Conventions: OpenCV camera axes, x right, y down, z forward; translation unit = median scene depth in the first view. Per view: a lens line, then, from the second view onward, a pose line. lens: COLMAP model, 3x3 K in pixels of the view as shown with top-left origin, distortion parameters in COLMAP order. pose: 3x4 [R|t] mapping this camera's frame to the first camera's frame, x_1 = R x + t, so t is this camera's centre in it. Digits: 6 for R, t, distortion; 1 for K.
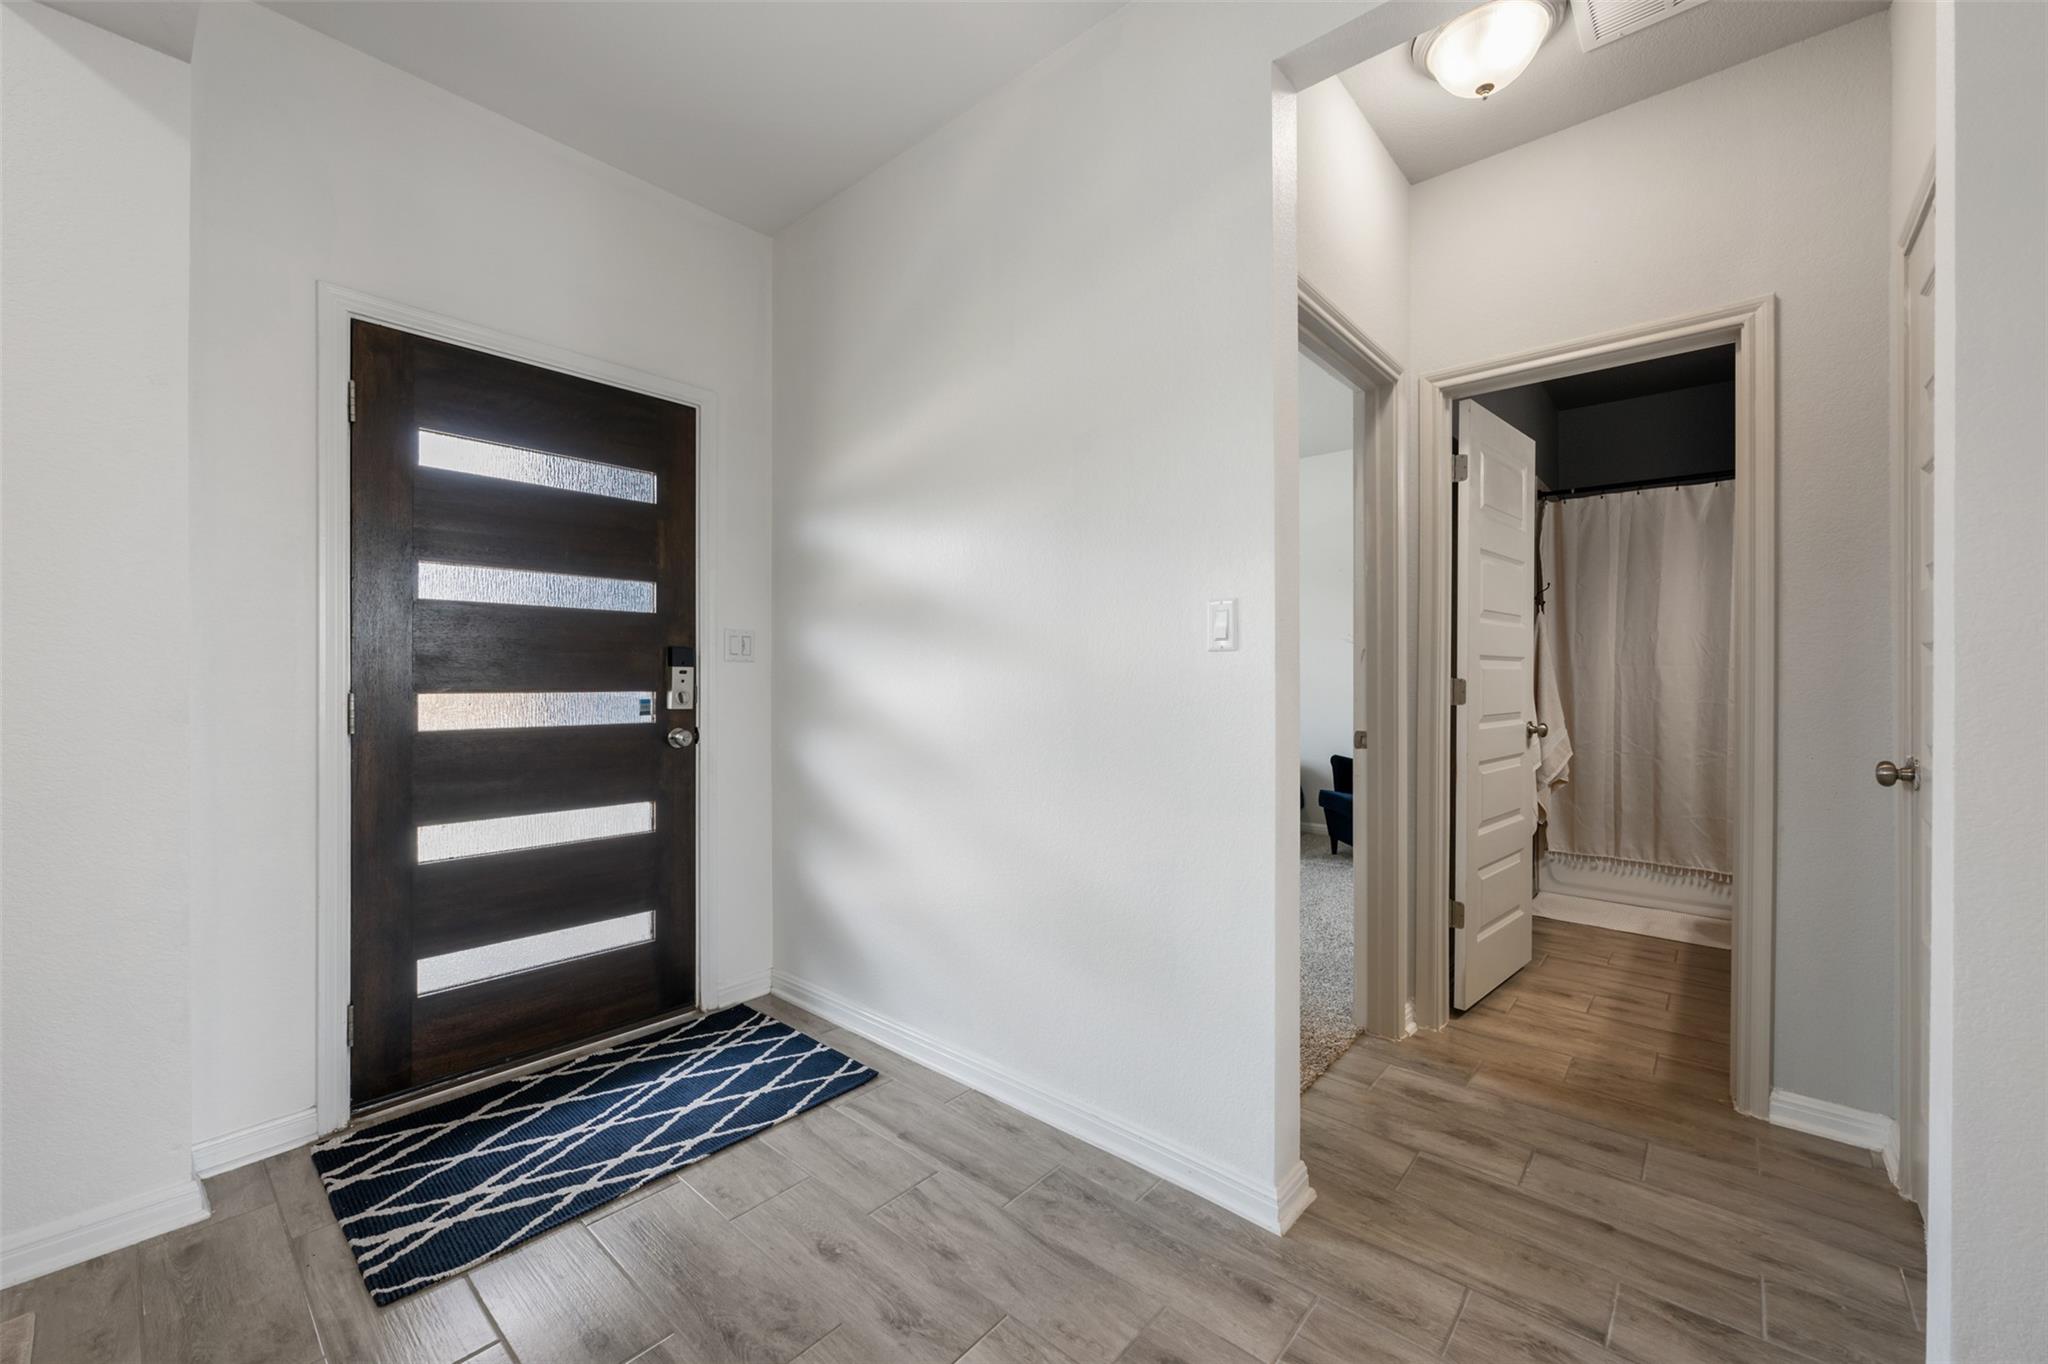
lens RADIAL K [[806.0, 0, 1019.9], [0, 806.0, 680.9], [0, 0, 1]] dist [-0.000876, 0.000248]
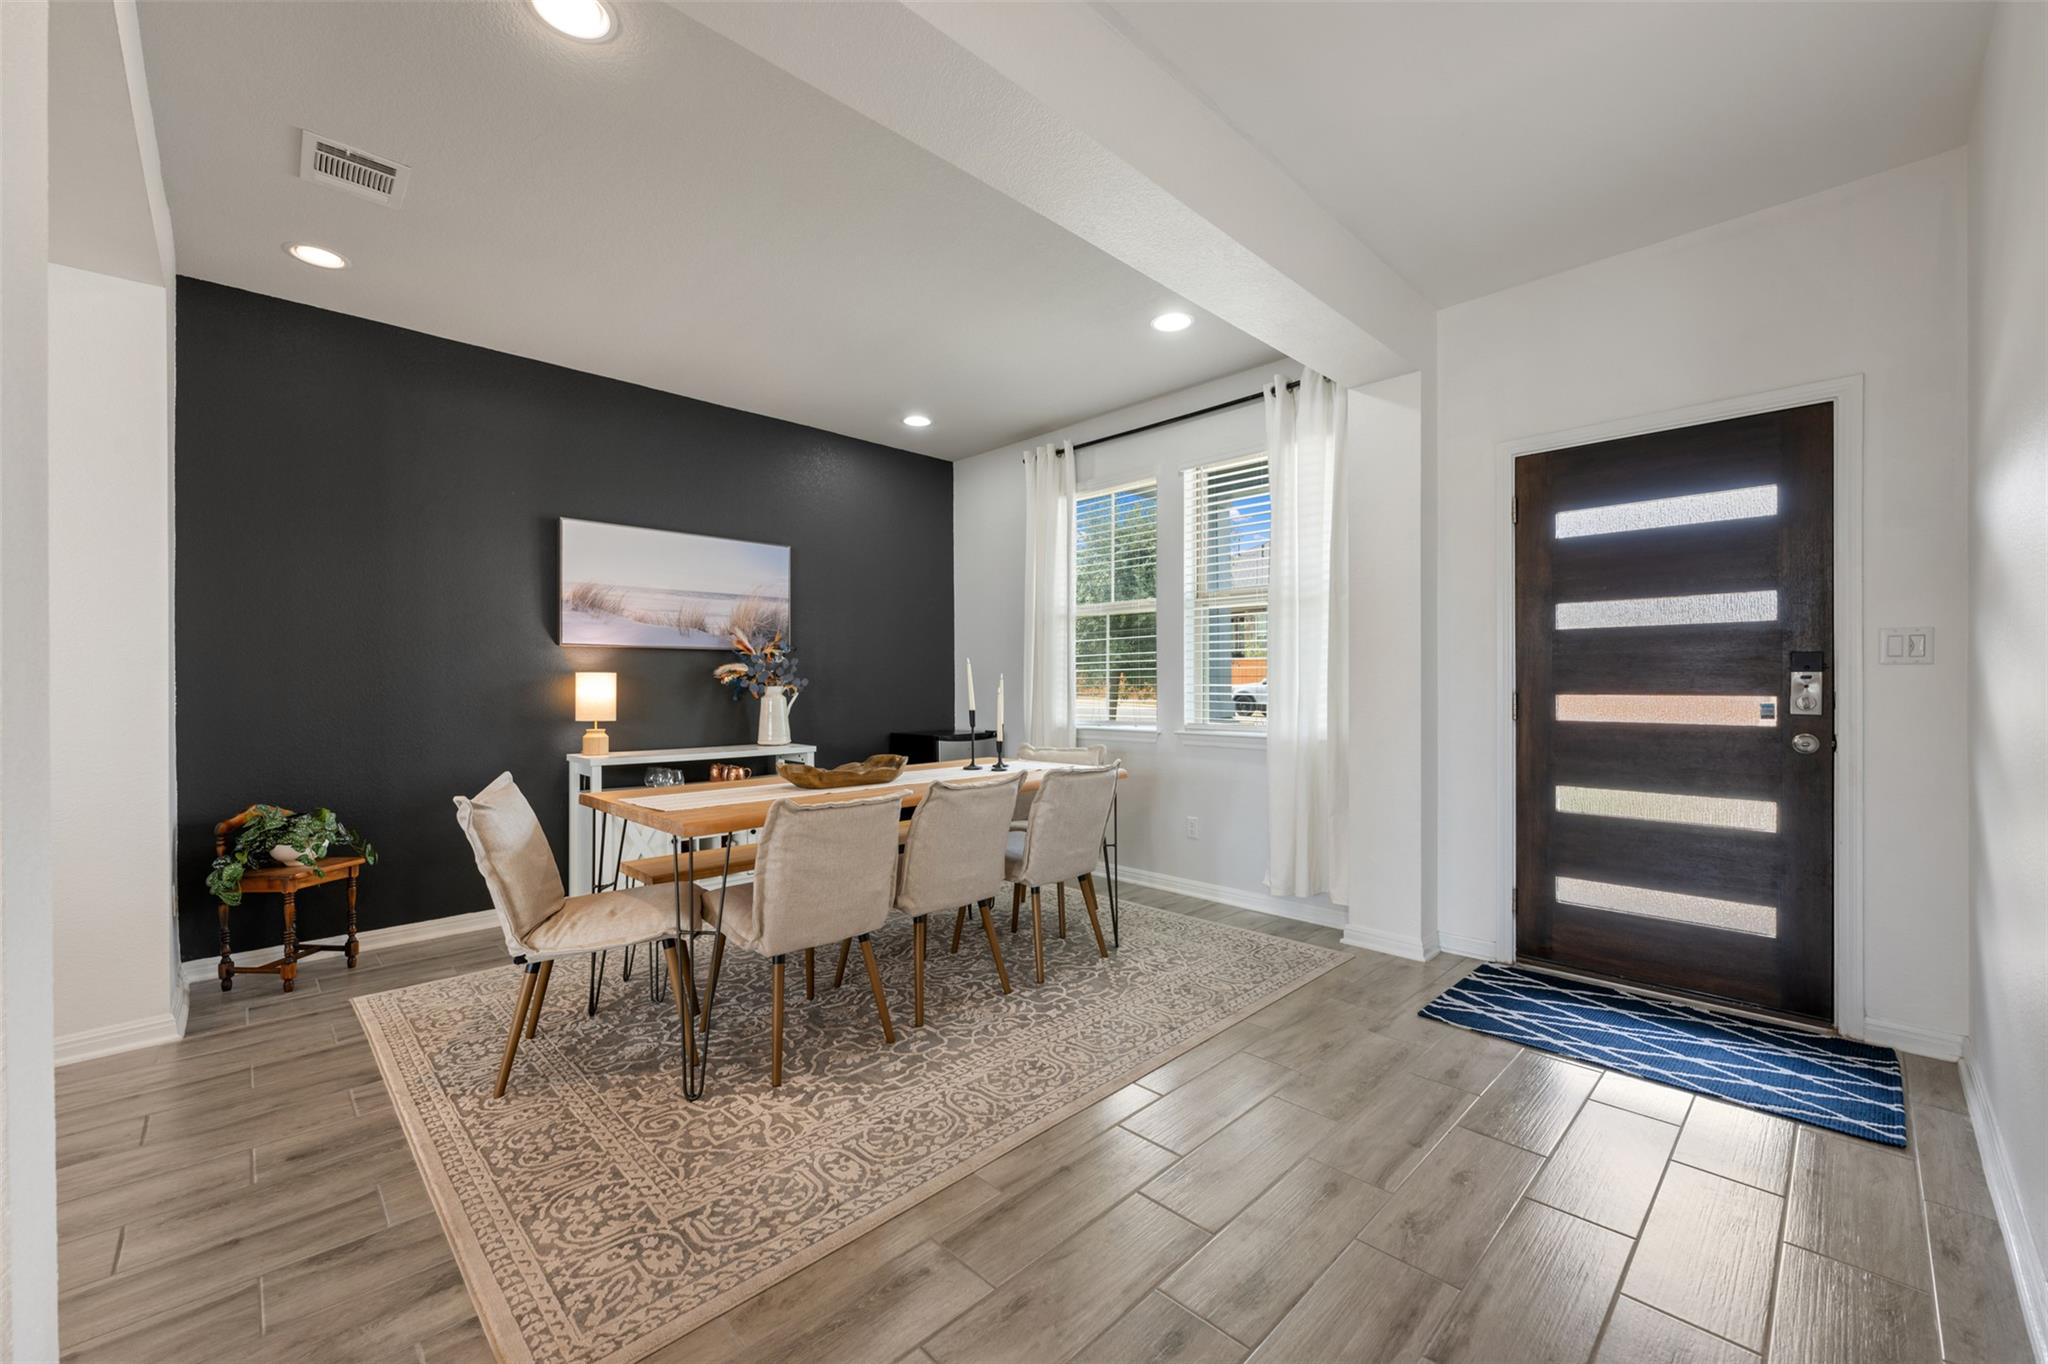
lens RADIAL K [[810.5, 0, 1022.1], [0, 810.5, 686.2], [0, 0, 1]] dist [-0.001249, 0.000262]
pose [[-0.079317, 0.000576, -0.996849, 0.784641], [0.000713, 1.000000, 0.000521, -0.000788], [0.996849, -0.000669, -0.079318, 0.144524]]
